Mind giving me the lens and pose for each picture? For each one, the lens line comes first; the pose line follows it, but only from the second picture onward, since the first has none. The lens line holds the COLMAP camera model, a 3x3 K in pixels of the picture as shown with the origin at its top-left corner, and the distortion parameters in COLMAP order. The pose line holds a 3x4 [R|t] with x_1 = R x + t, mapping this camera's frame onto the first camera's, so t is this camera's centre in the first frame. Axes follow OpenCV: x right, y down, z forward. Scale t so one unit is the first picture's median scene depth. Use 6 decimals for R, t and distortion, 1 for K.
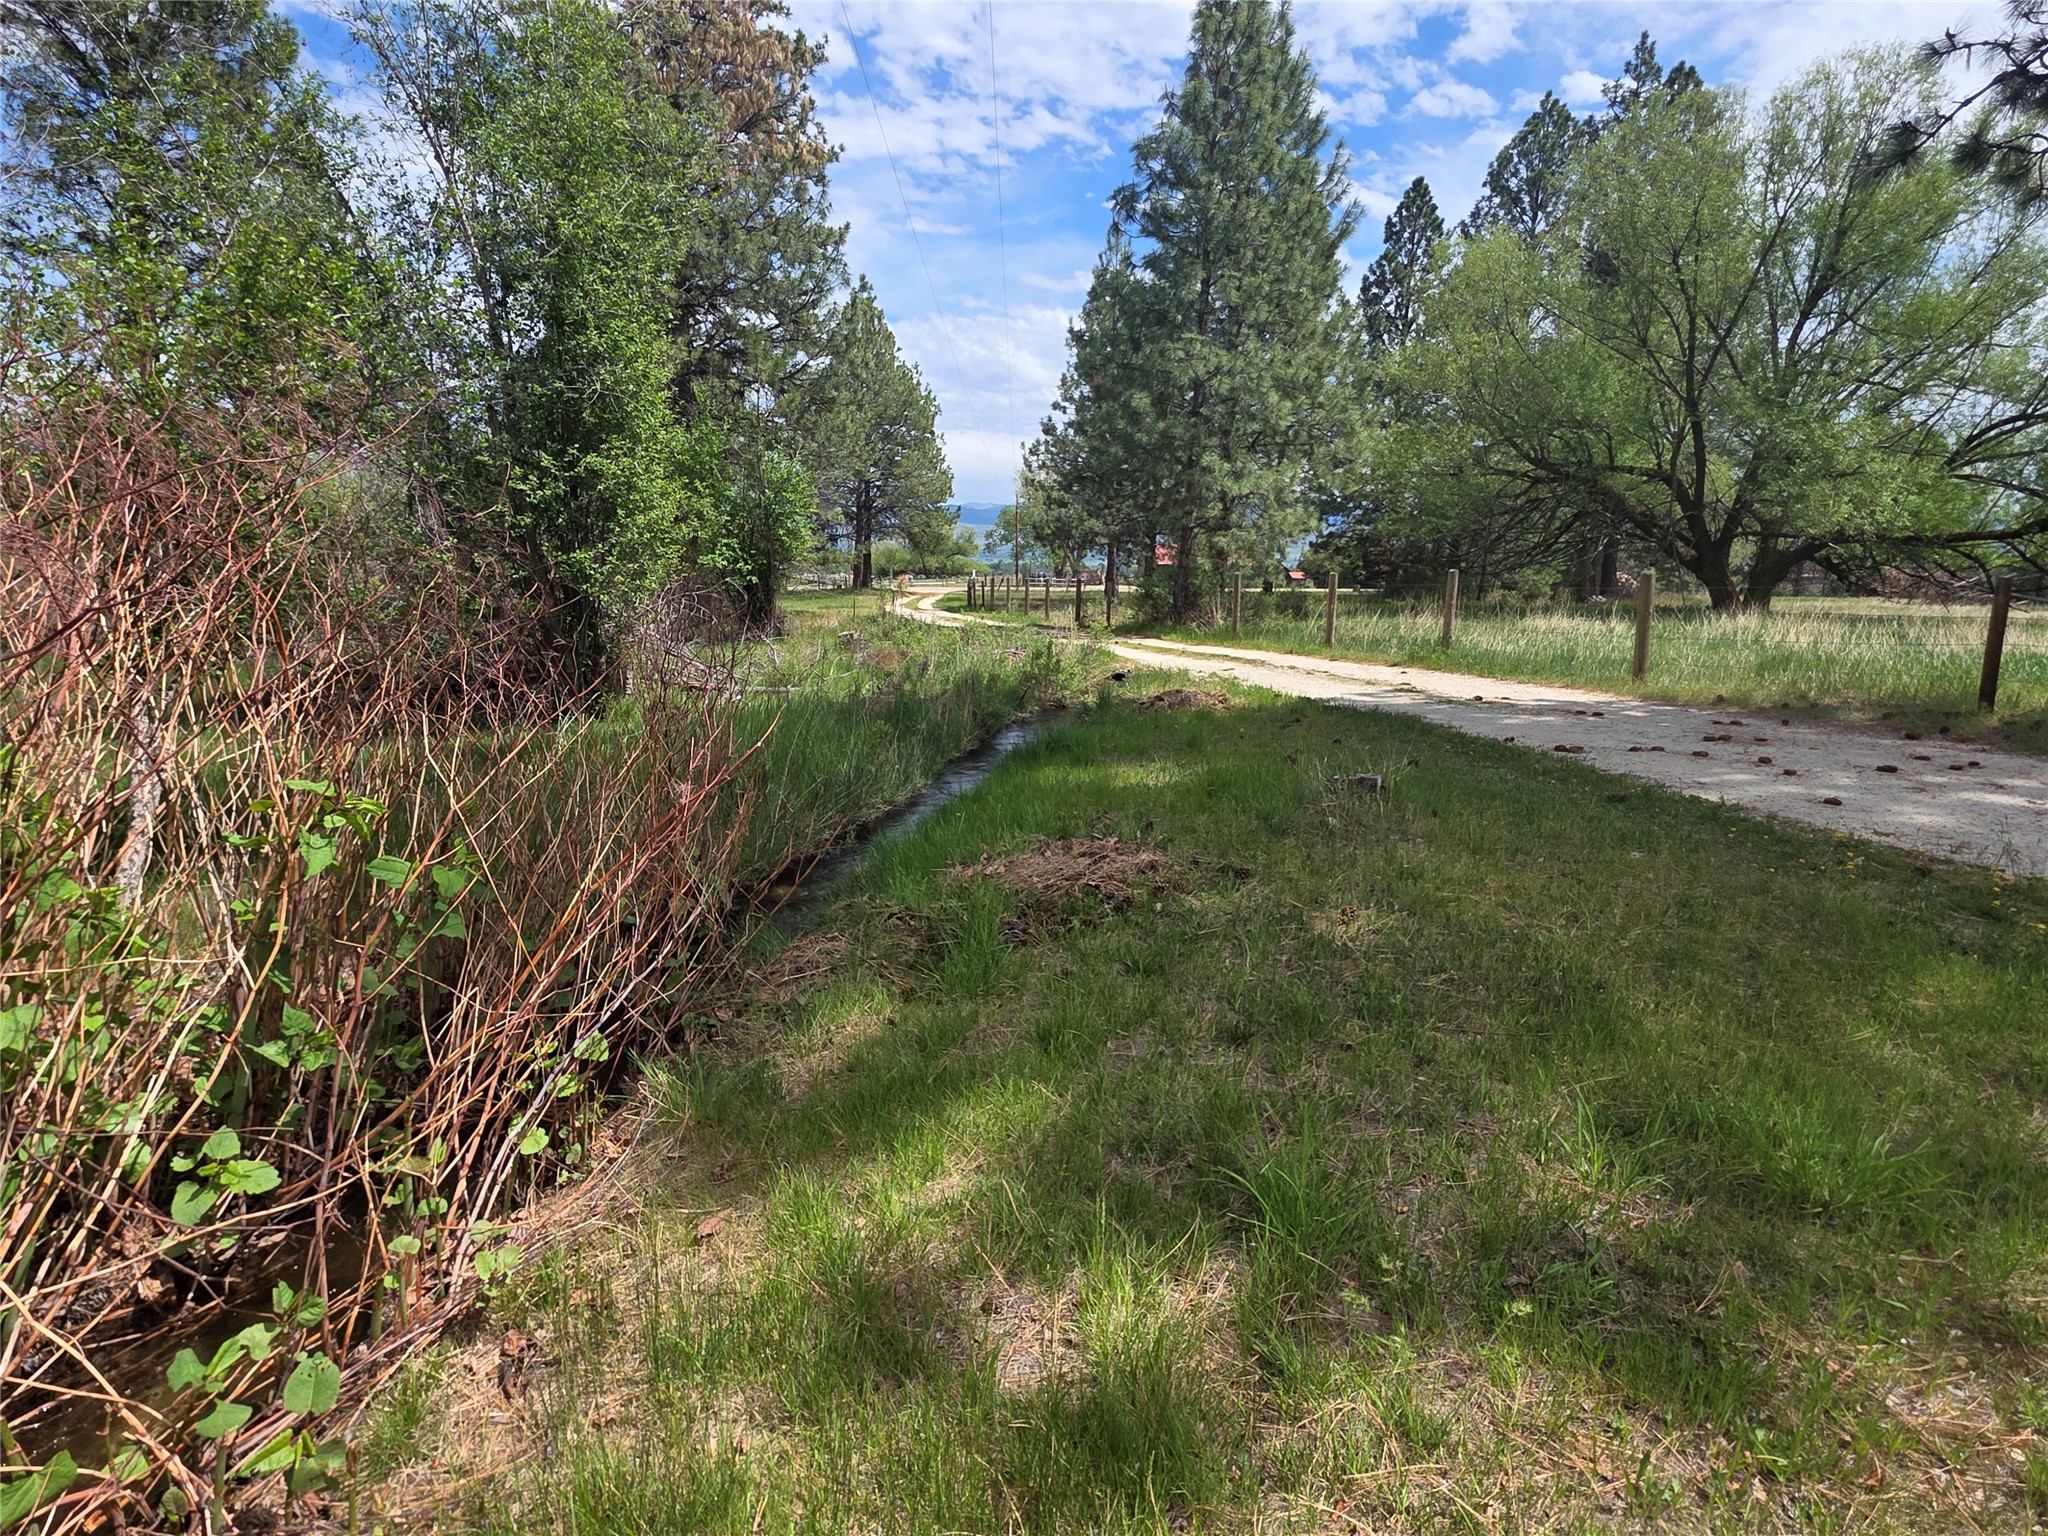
lens RADIAL K [[973.3, 0, 1024.0], [0, 973.3, 768.0], [0, 0, 1]] dist [-0.001513, -0.006391]
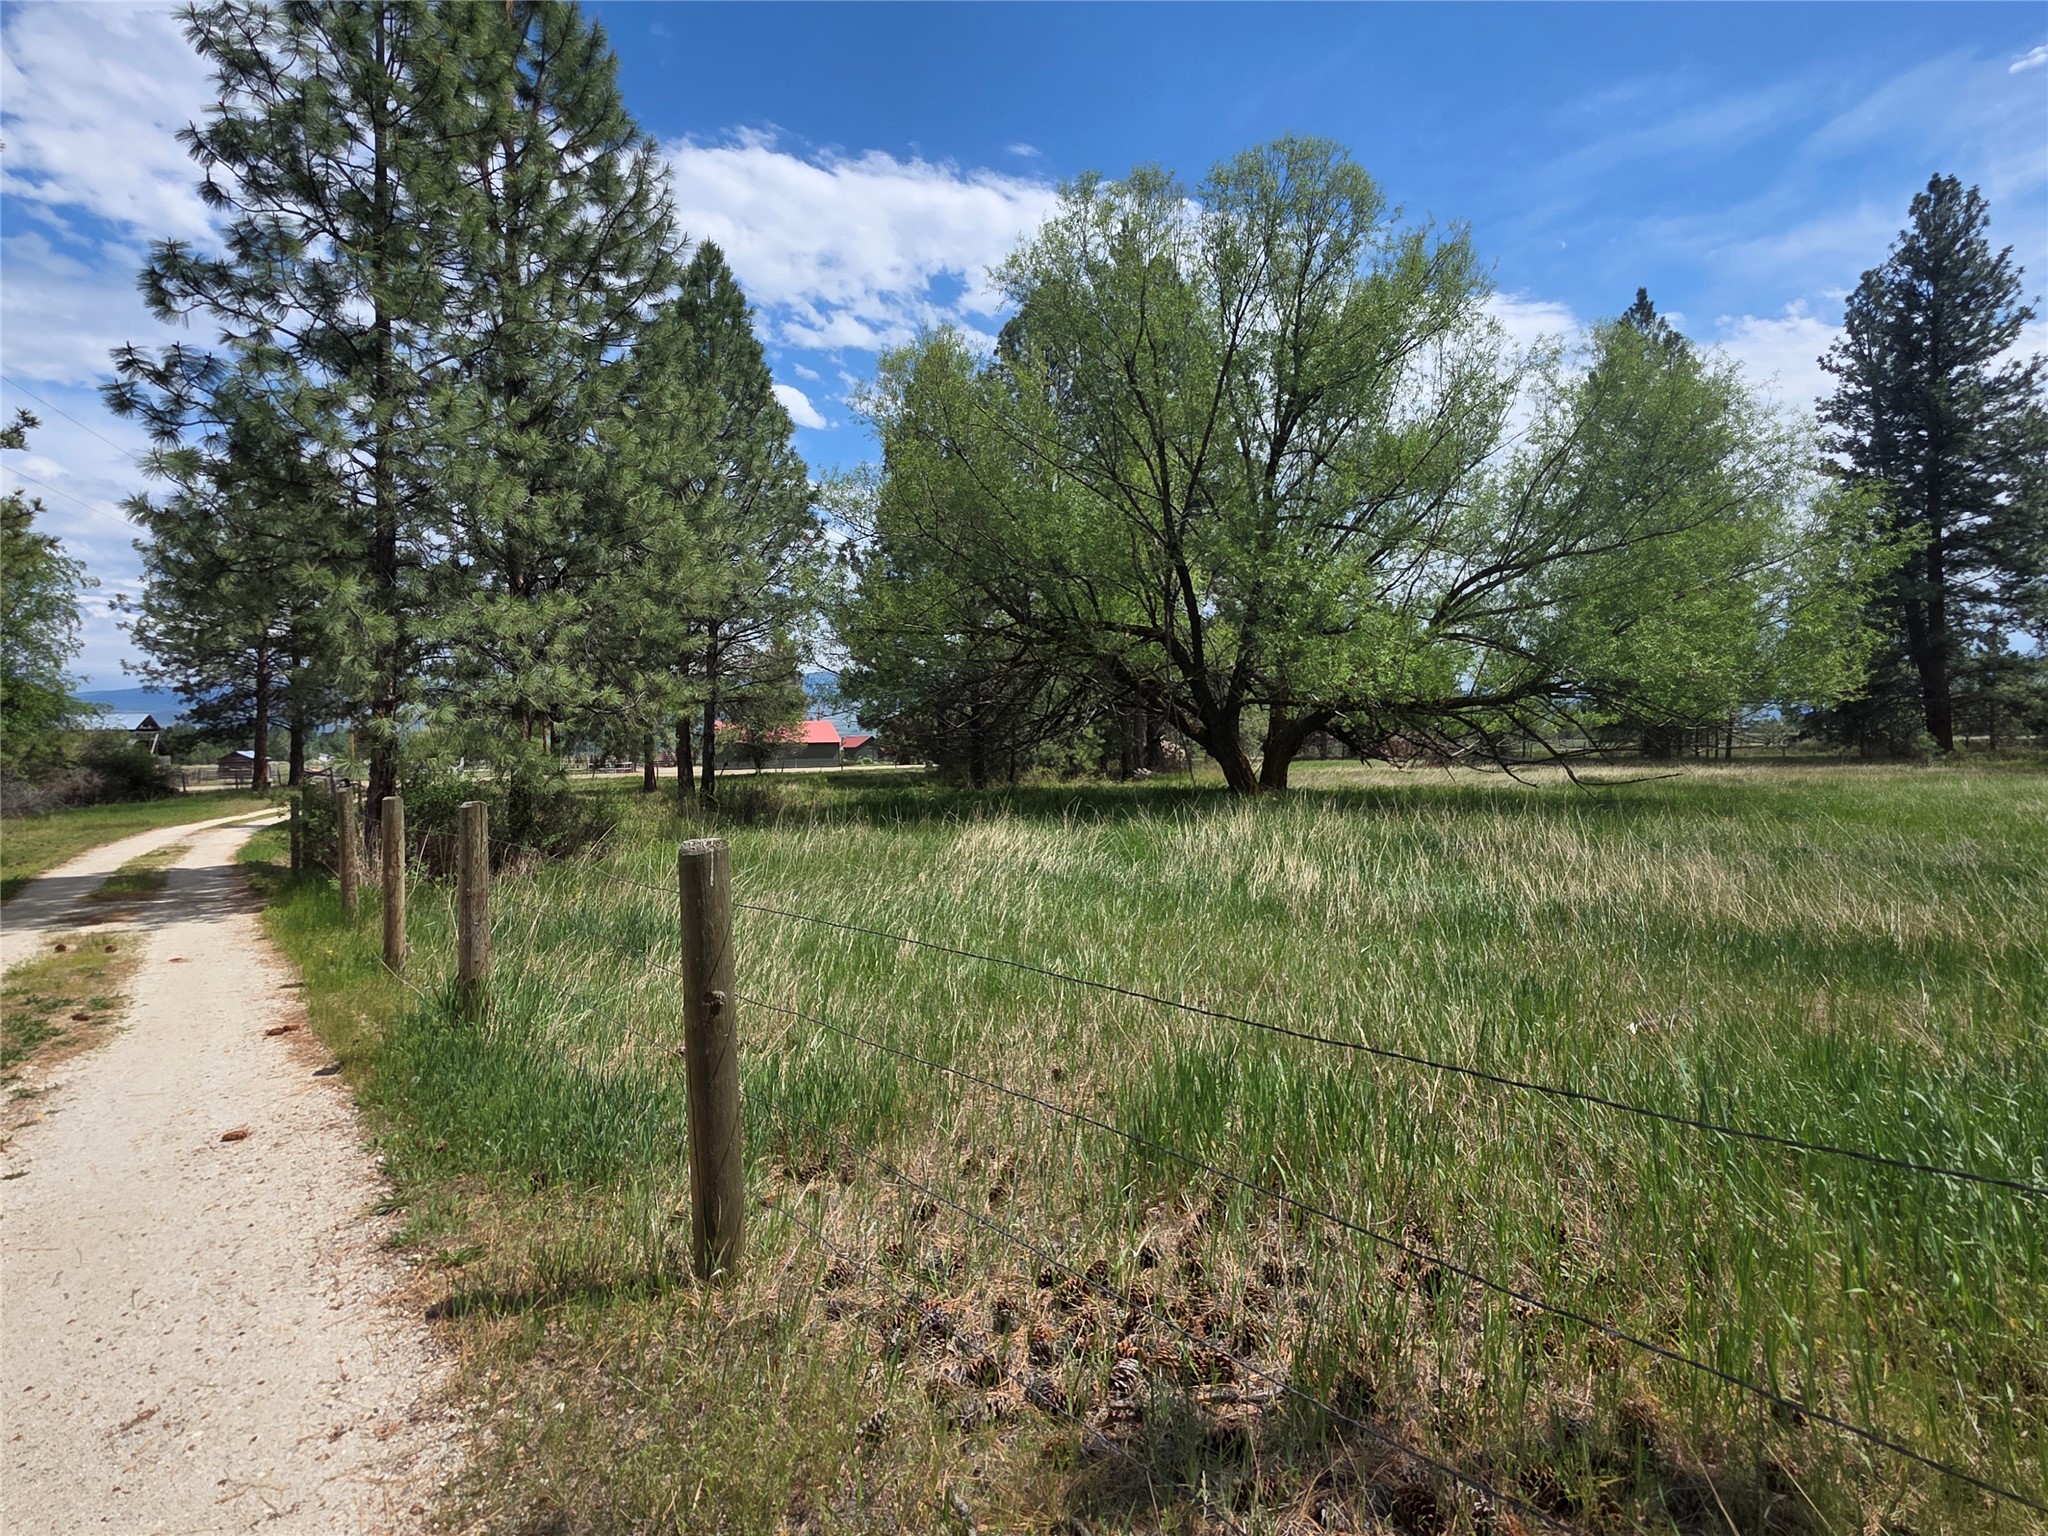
lens RADIAL K [[973.3, 0, 1024.0], [0, 973.3, 768.0], [0, 0, 1]] dist [-0.001513, -0.006391]
pose [[0.935093, -0.031687, 0.352984, 0.269369], [0.092038, 0.983534, -0.155529, -0.074824], [-0.342244, 0.177922, 0.922612, 0.312471]]
